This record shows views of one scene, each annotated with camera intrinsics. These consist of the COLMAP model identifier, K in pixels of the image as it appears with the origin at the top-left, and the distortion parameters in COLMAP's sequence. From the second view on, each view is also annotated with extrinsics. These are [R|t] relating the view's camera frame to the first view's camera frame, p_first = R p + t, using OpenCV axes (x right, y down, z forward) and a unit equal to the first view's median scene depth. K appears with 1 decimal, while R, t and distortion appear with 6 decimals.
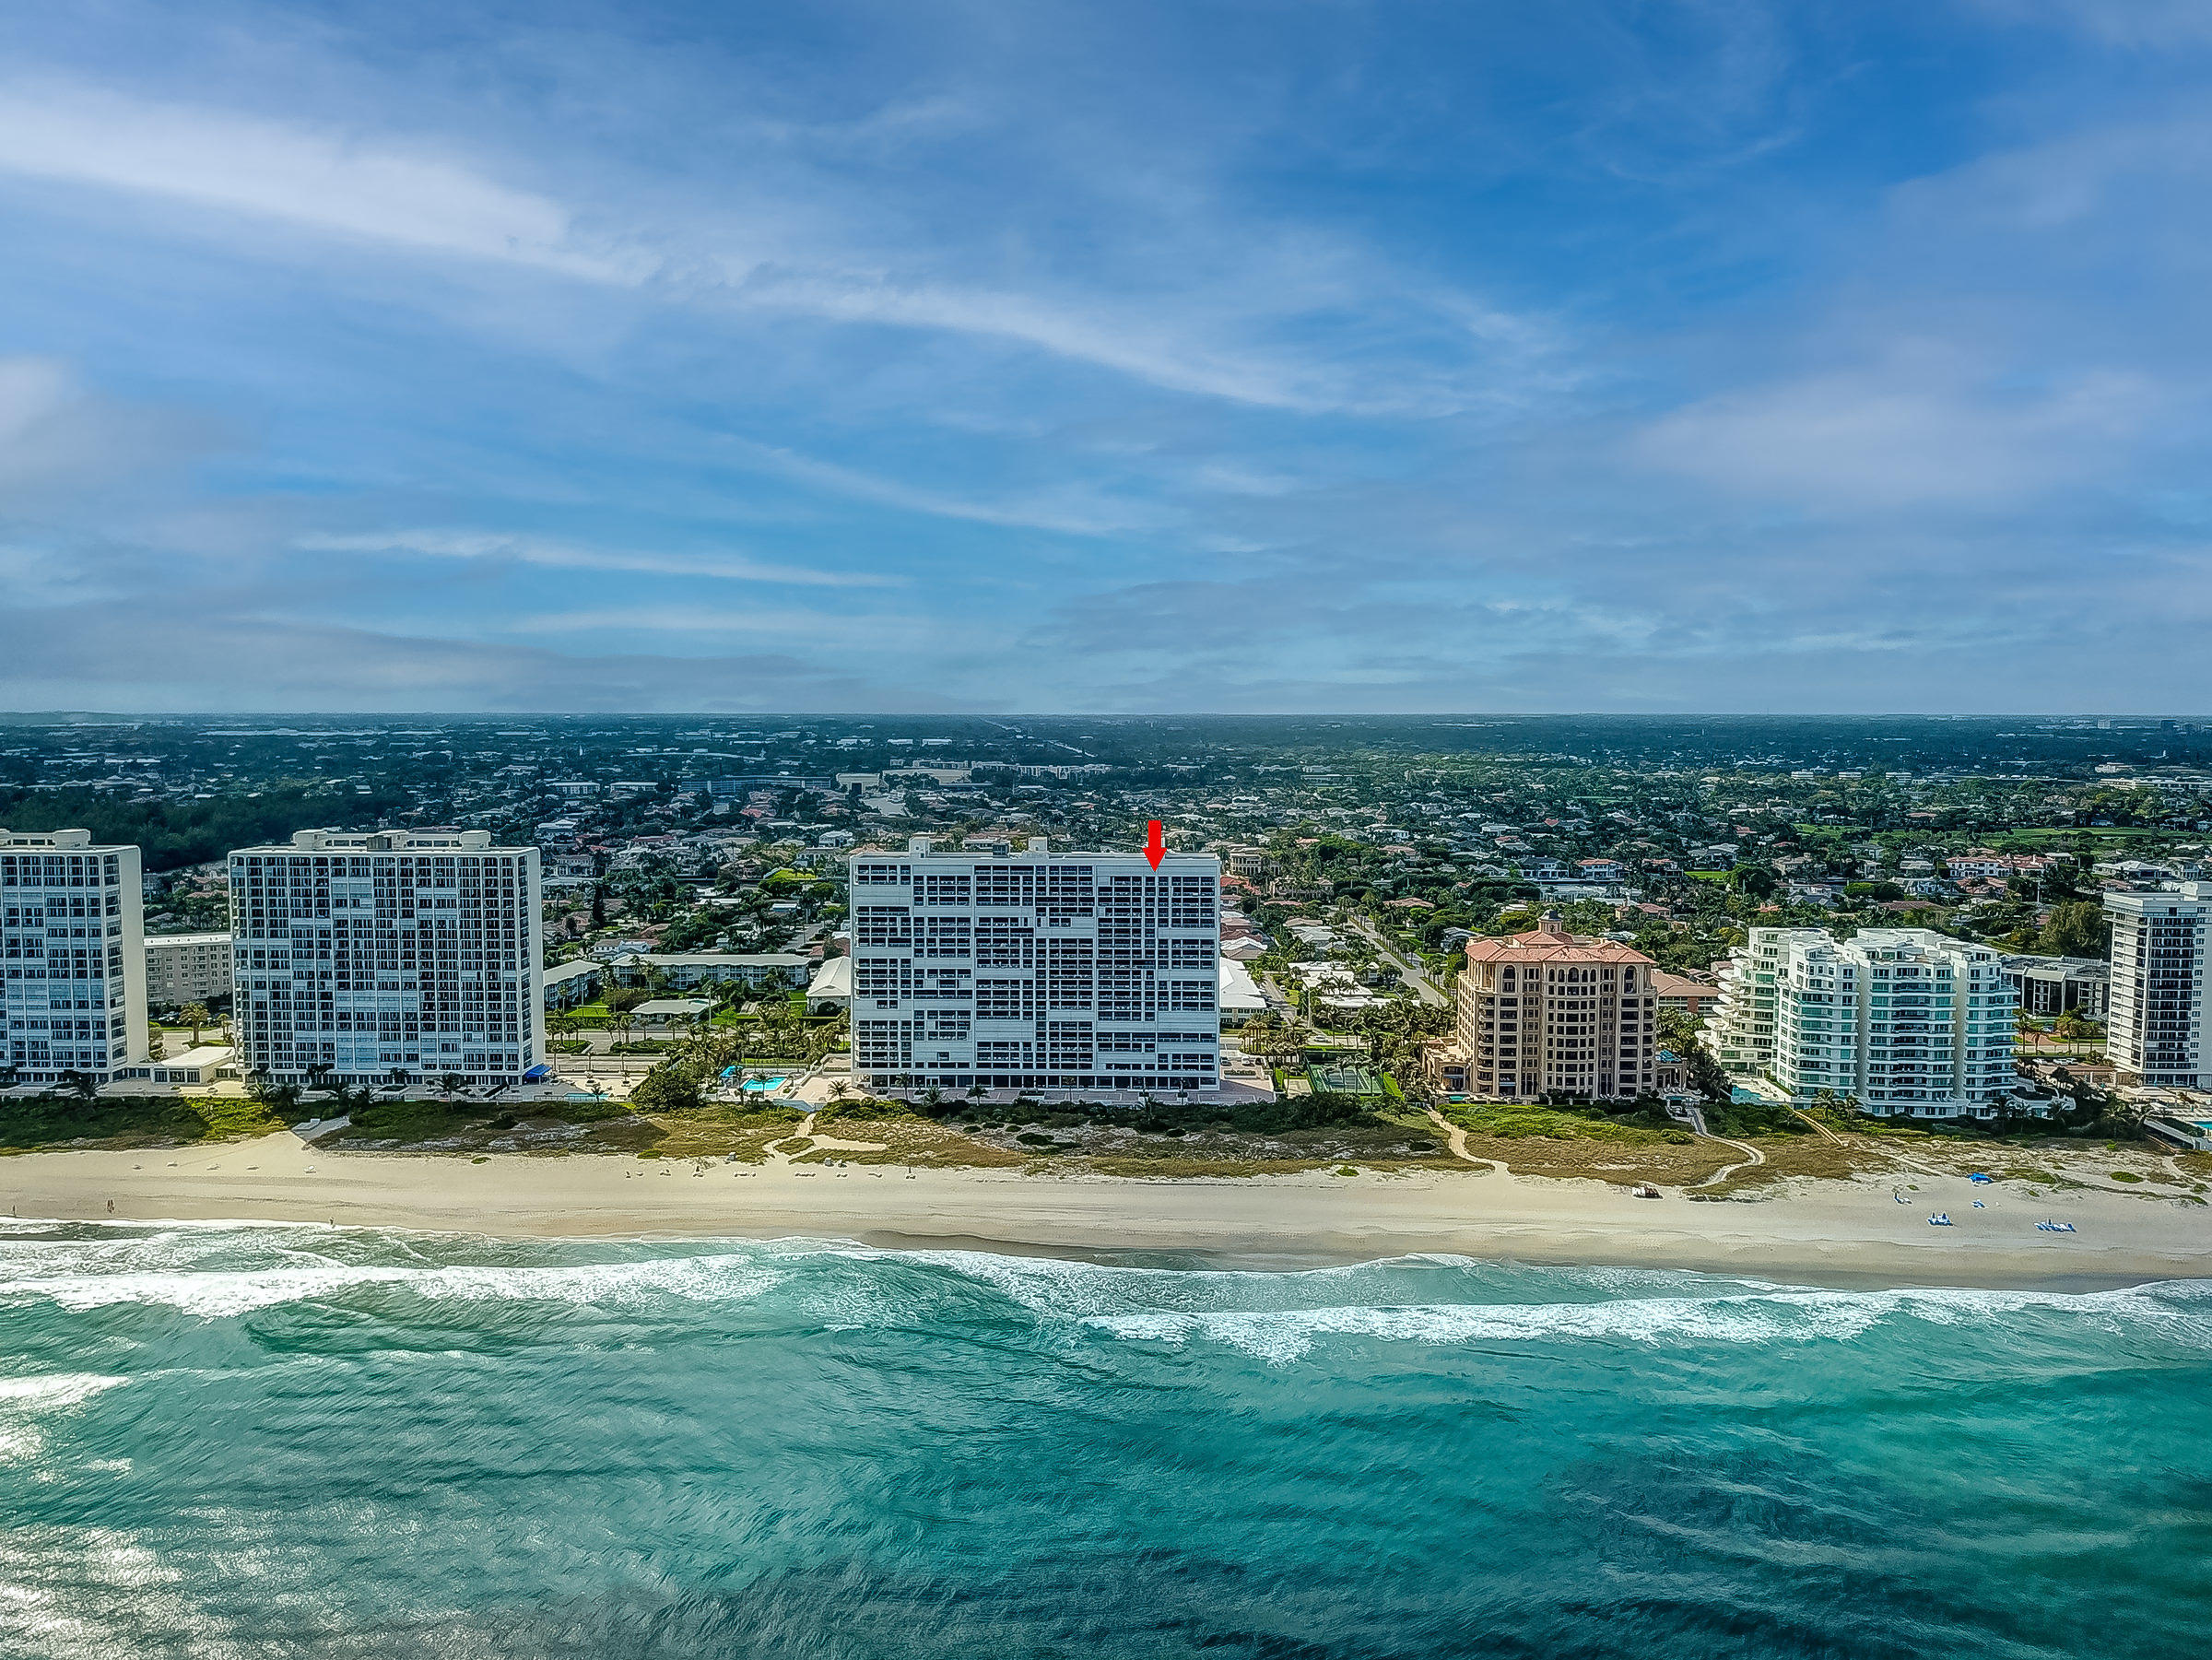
lens RADIAL K [[1672.2, 0, 1087.7], [0, 1672.2, 808.1], [0, 0, 1]] dist [0.109161, -0.223256]
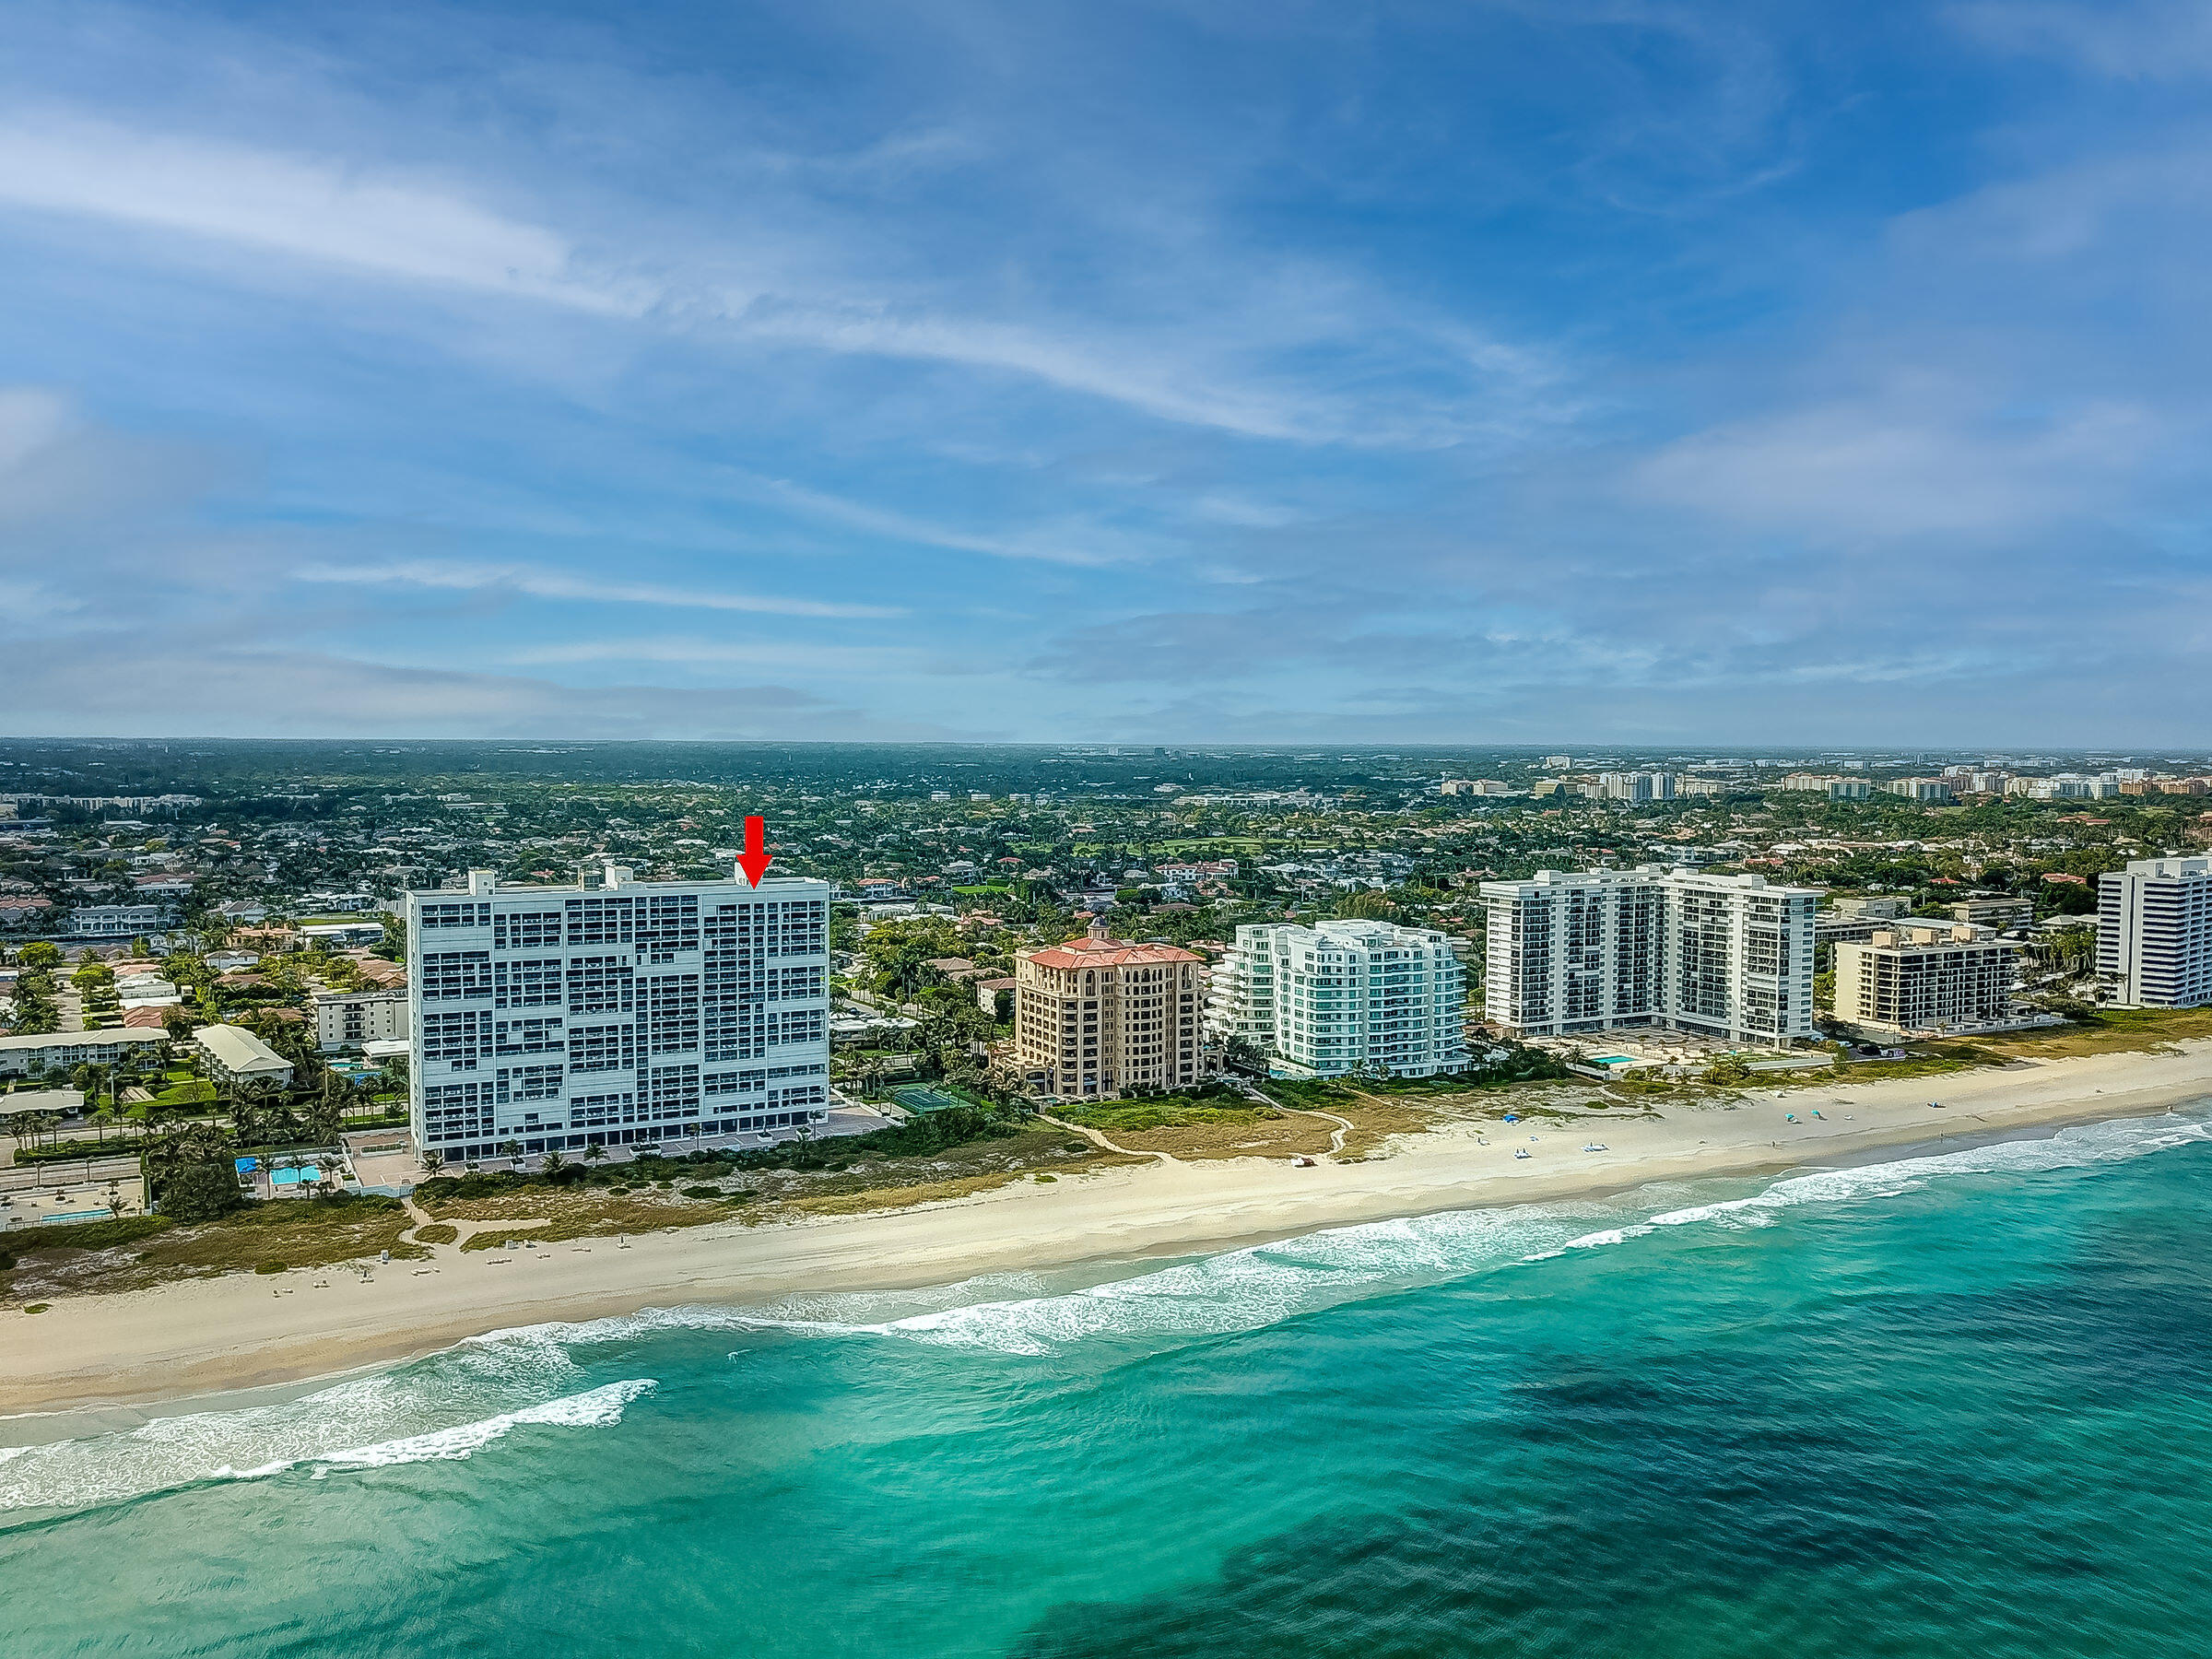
lens RADIAL K [[1780.5, 0, 1114.1], [0, 1780.5, 835.0], [0, 0, 1]] dist [-0.002944, -0.003162]
pose [[0.854390, -0.025060, 0.519028, -0.307064], [0.022897, 0.999682, 0.010575, -0.003608], [-0.519128, 0.002849, 0.854692, 0.043105]]
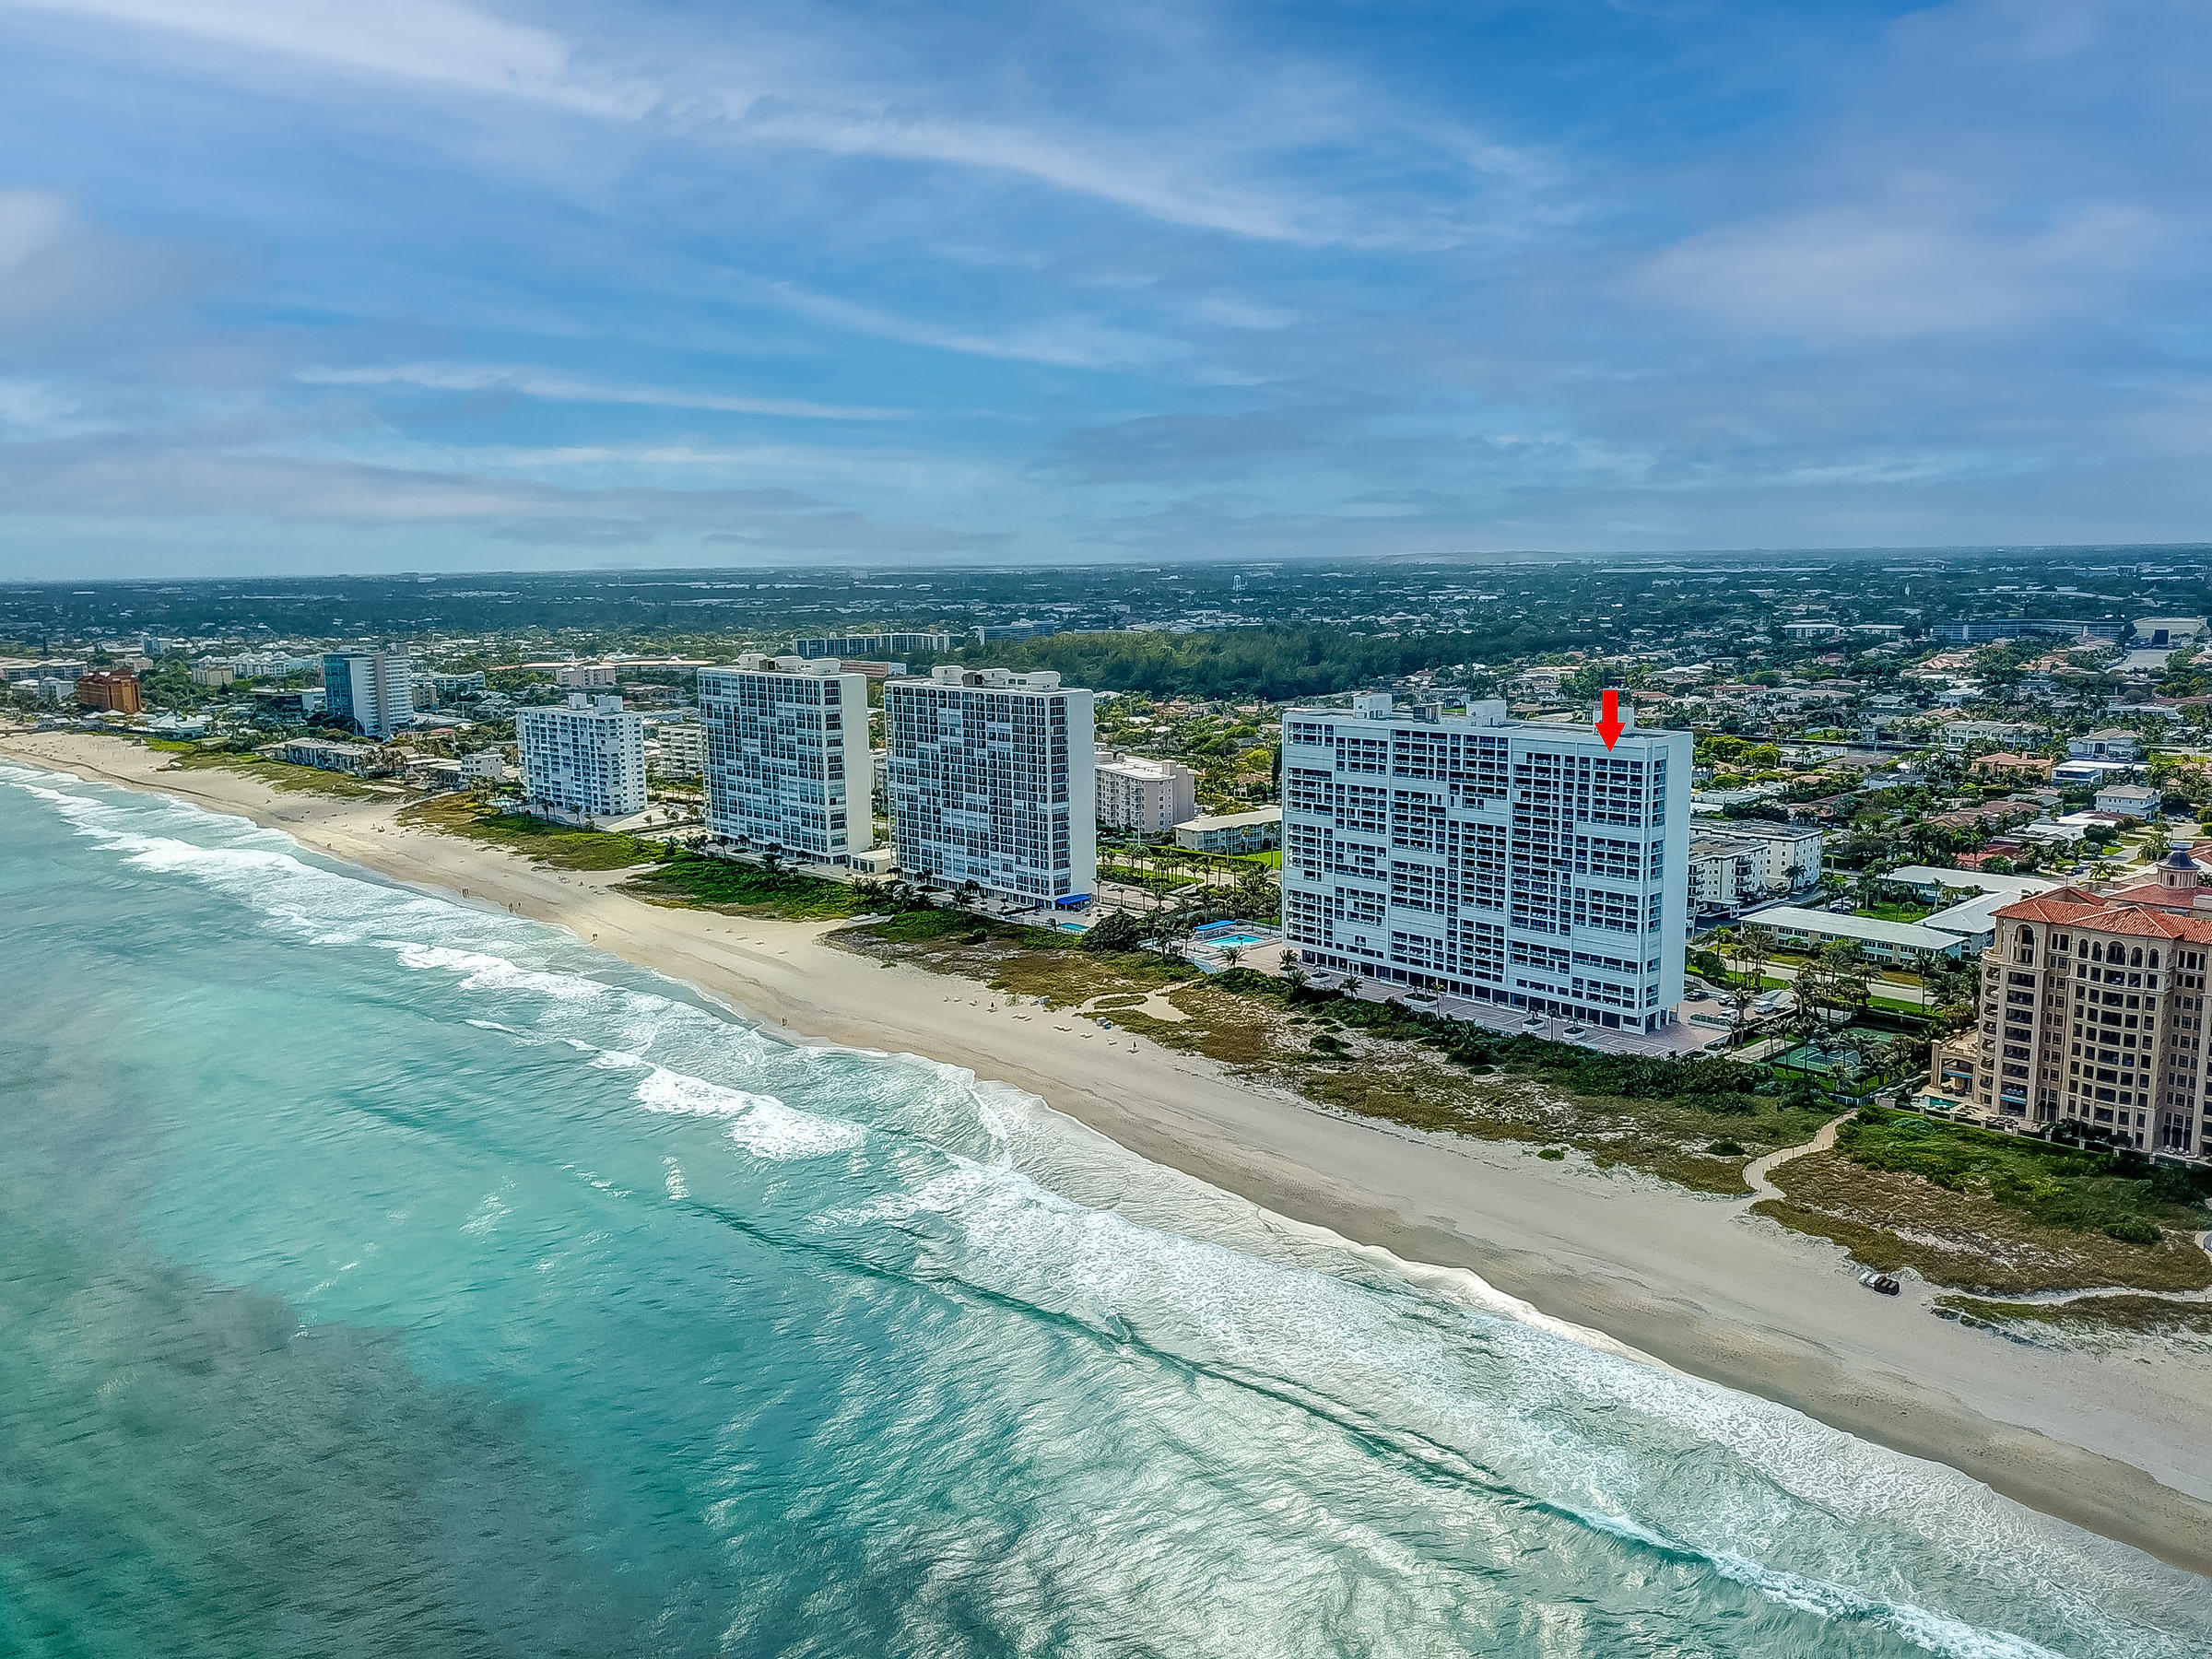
lens RADIAL K [[1724.8, 0, 1094.8], [0, 1724.8, 822.4], [0, 0, 1]] dist [0.152533, -0.386686]
pose [[0.702278, 0.095037, -0.705531, 0.461302], [-0.026043, 0.993815, 0.107948, -0.011015], [0.711426, -0.057435, 0.700410, 0.257554]]
